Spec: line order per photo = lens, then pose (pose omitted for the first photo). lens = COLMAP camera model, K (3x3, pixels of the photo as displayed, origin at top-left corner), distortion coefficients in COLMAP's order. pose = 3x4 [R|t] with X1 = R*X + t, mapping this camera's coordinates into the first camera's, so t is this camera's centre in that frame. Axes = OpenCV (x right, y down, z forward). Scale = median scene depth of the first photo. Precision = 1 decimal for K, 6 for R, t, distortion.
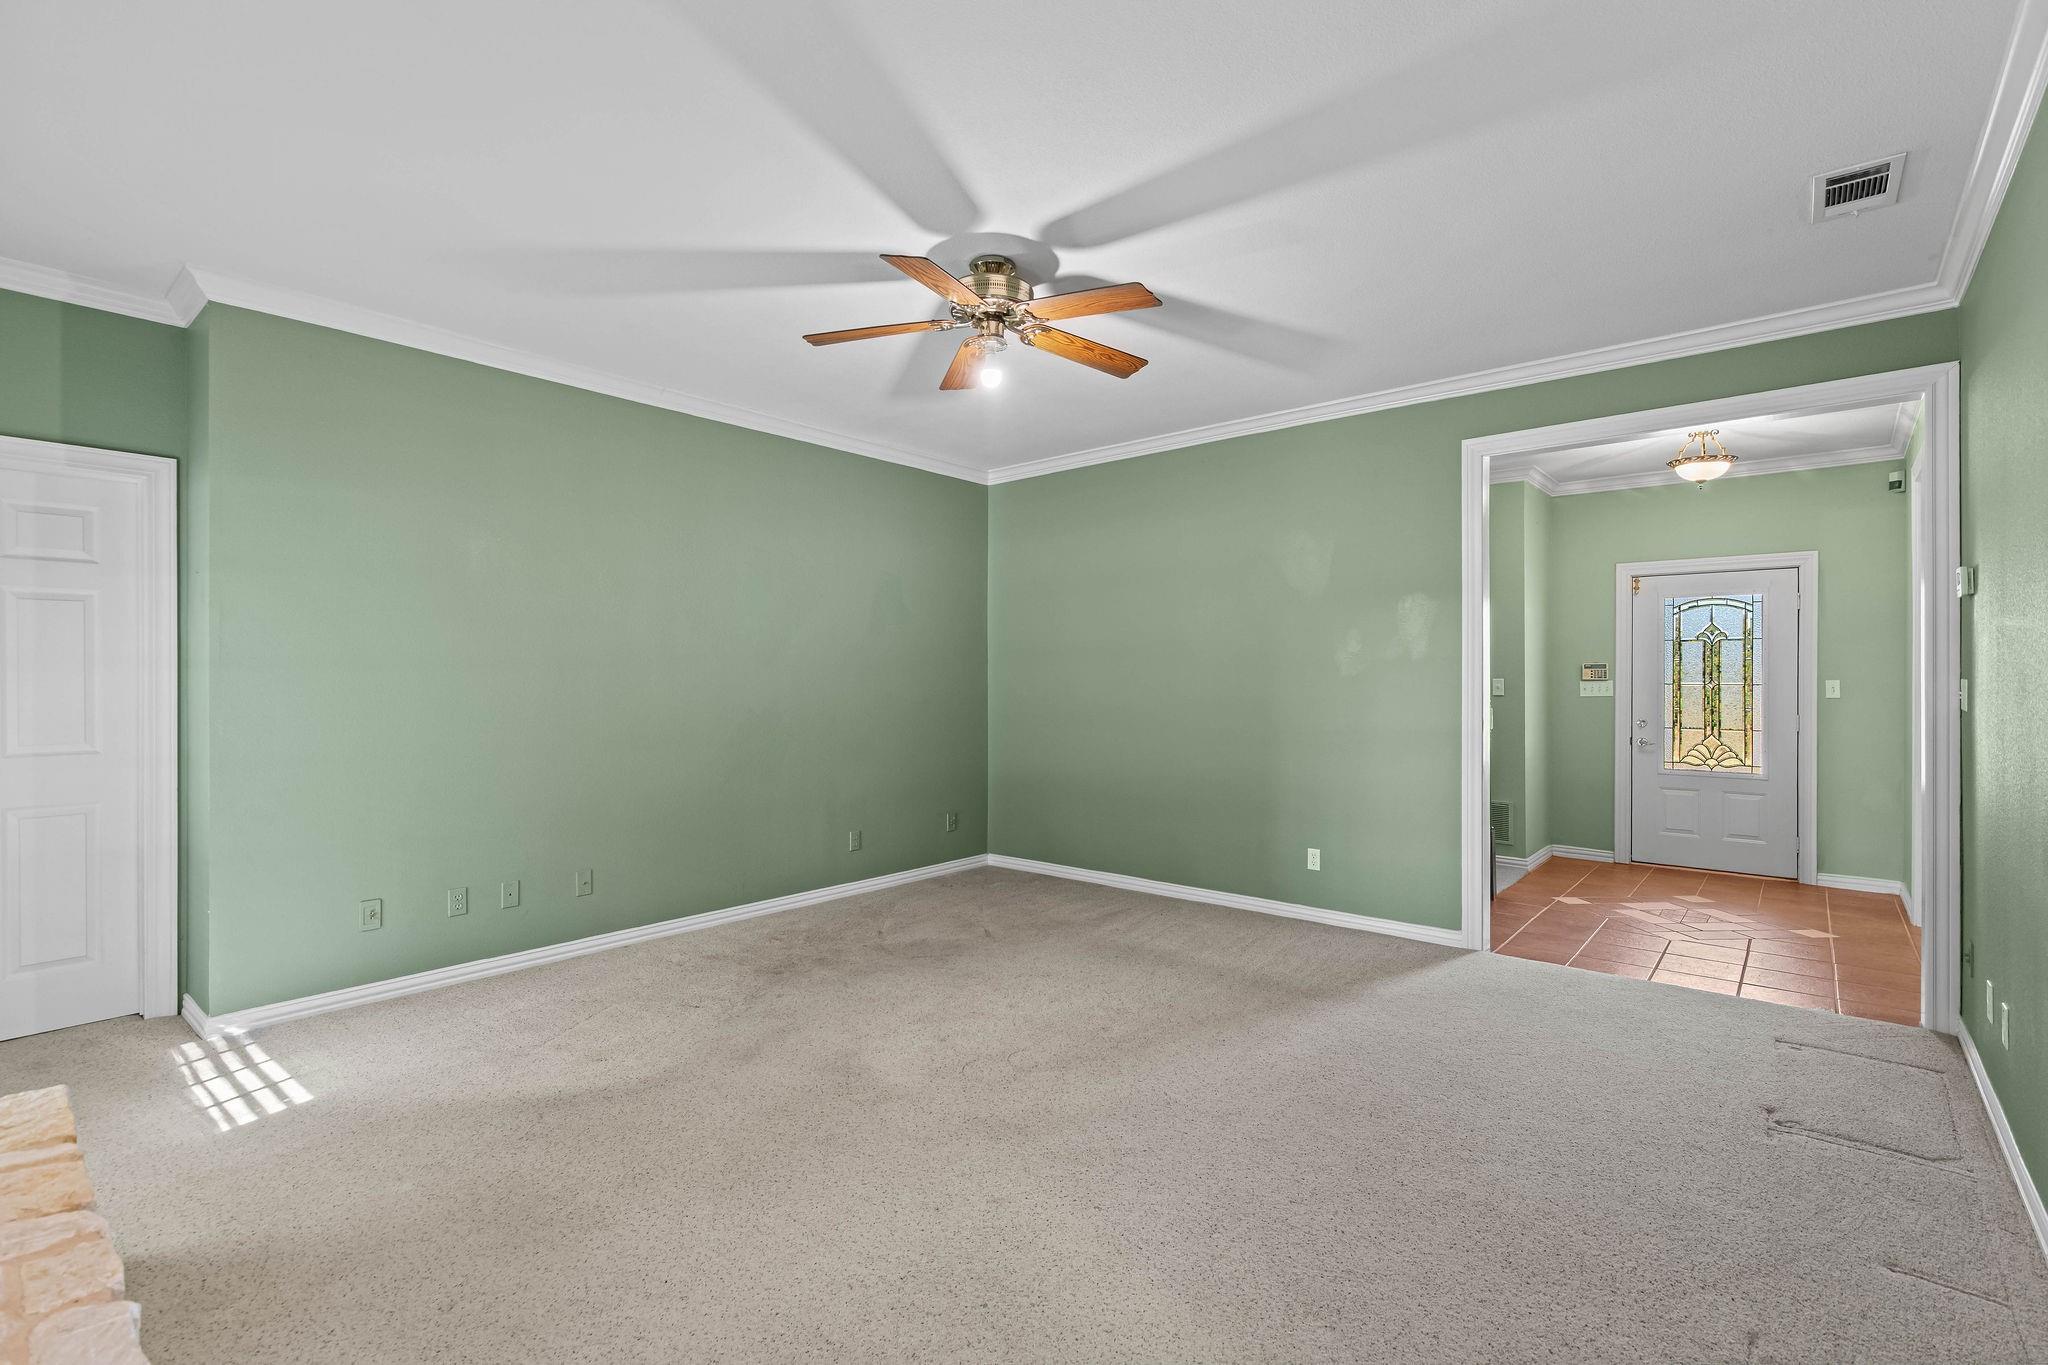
lens RADIAL K [[916.6, 0, 1031.6], [0, 916.6, 677.7], [0, 0, 1]] dist [0.000403, 0.000475]
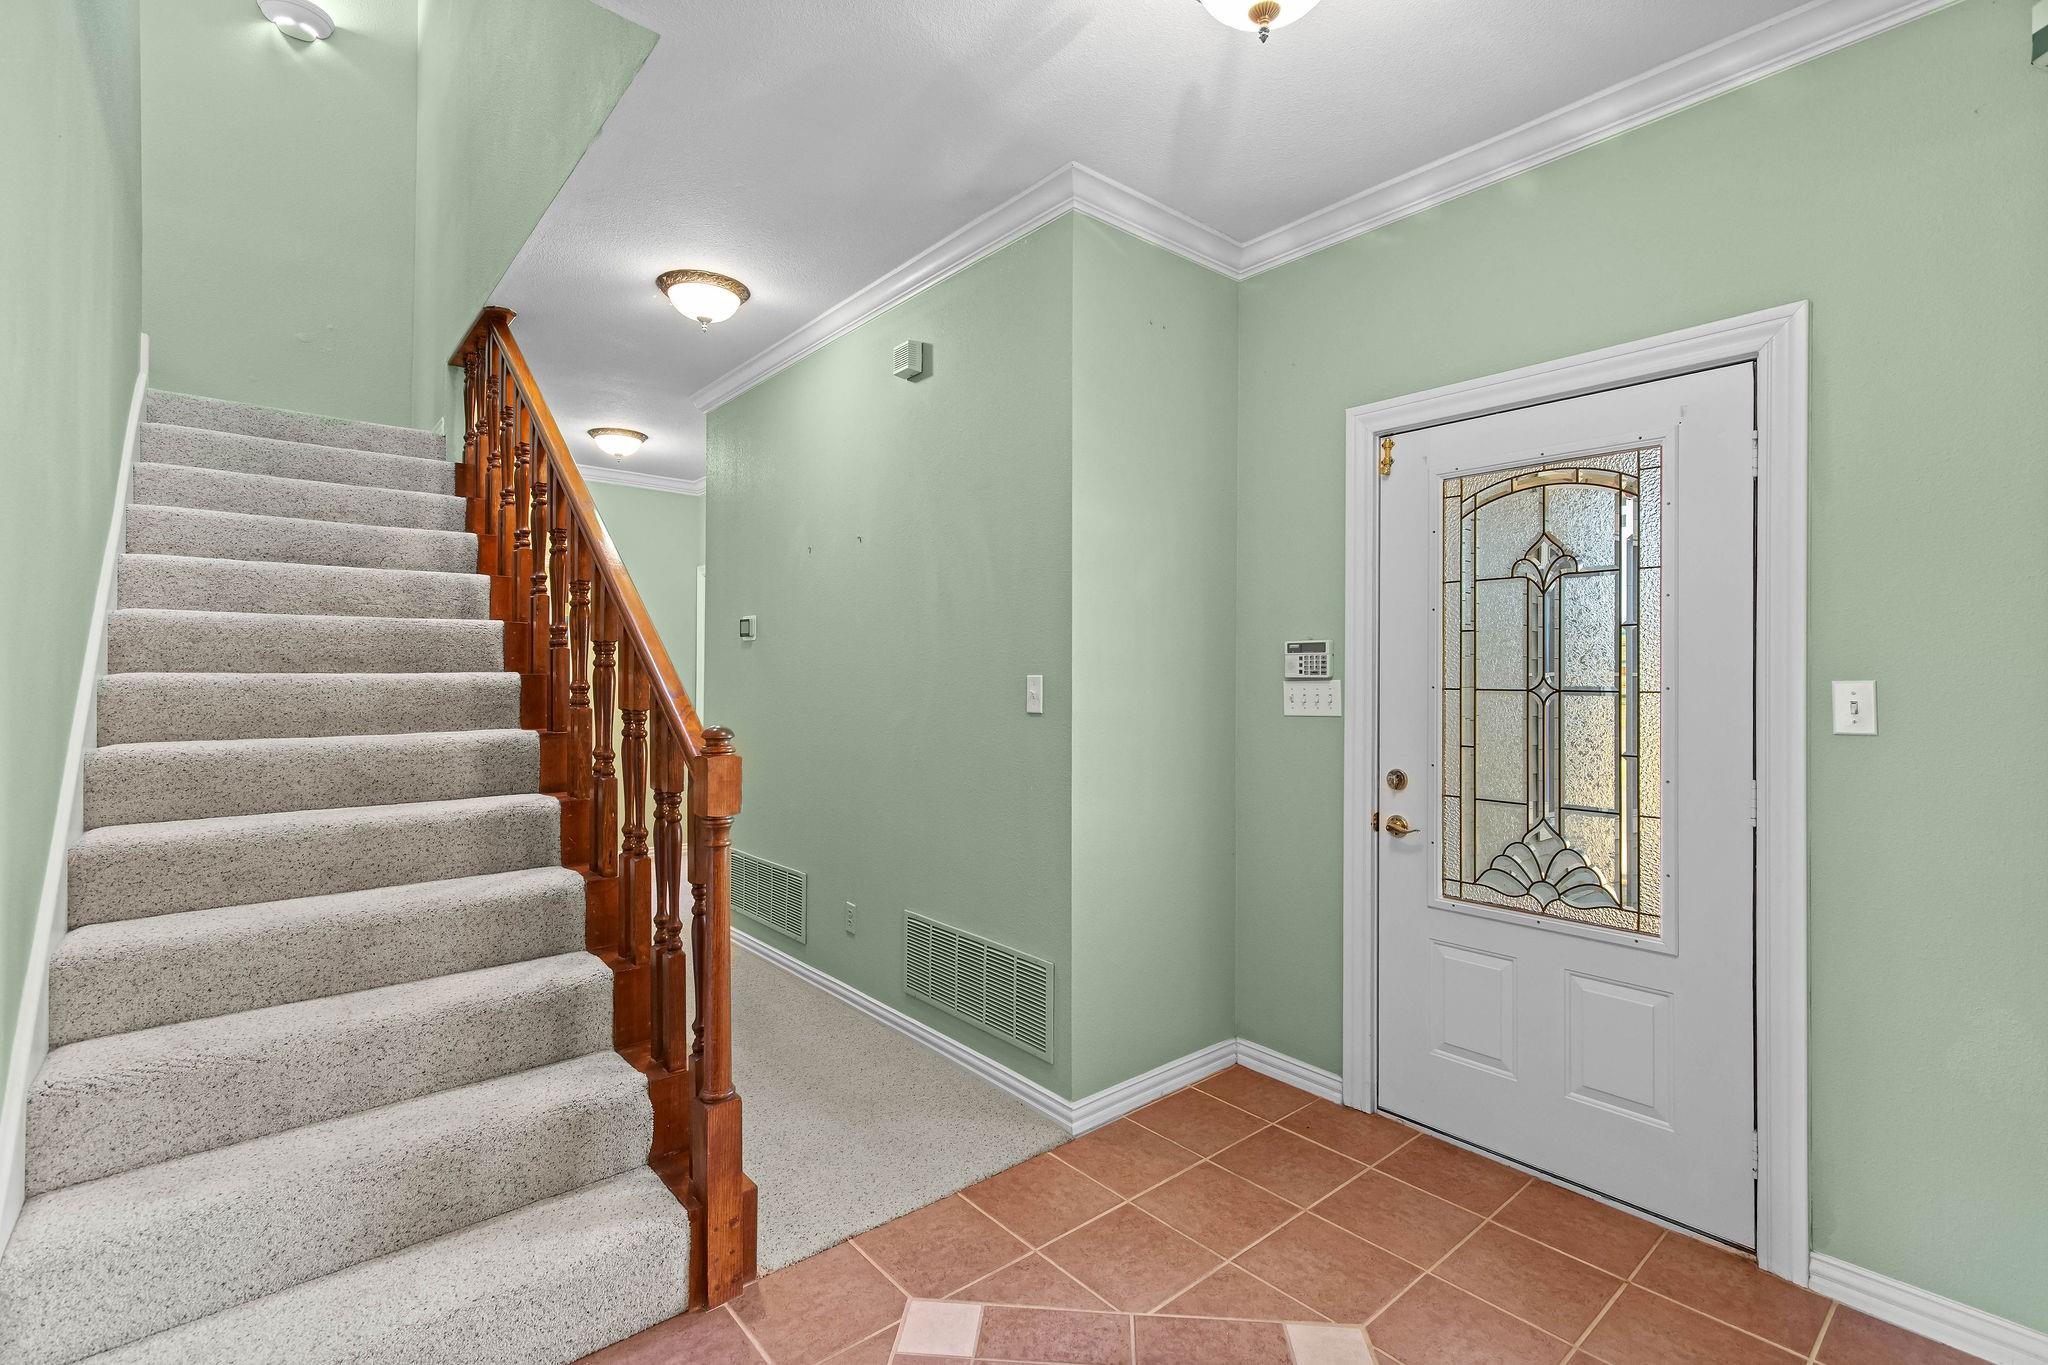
lens RADIAL K [[916.6, 0, 1012.8], [0, 916.6, 672.1], [0, 0, 1]] dist [0.000403, 0.000475]
pose [[0.987485, 0.001153, -0.157707, 0.573080], [-0.001625, 0.999995, -0.002863, 0.000708], [0.157703, 0.003083, 0.987482, 0.572141]]
